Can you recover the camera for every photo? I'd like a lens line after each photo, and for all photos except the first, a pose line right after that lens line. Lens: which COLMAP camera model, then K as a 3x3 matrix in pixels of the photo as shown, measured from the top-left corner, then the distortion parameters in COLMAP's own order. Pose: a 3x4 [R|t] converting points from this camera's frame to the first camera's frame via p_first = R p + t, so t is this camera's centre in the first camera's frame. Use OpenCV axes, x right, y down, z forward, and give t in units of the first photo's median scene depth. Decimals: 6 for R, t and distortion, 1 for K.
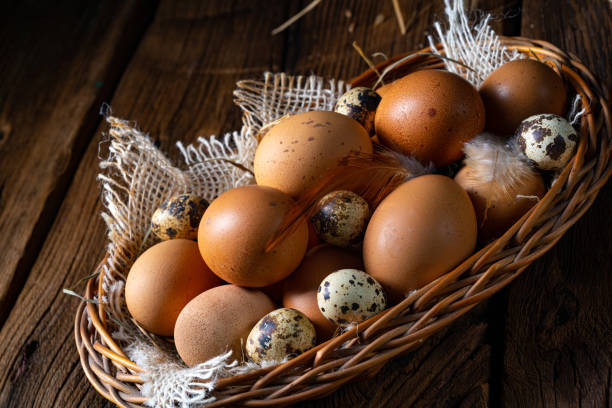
lens RADIAL K [[2062.7, 0, 306.0], [0, 2062.7, 204.0], [0, 0, 1]] dist [-0.111503, -0.686941]
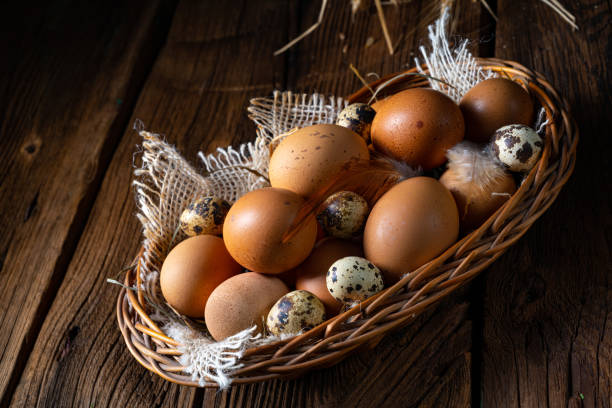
lens RADIAL K [[2062.7, 0, 306.0], [0, 2062.7, 204.0], [0, 0, 1]] dist [-0.111503, -0.686941]
pose [[0.999868, -0.013091, 0.009595, -0.015203], [0.013134, 0.999904, -0.004403, 0.005363], [-0.009537, 0.004529, 0.999944, -0.172417]]
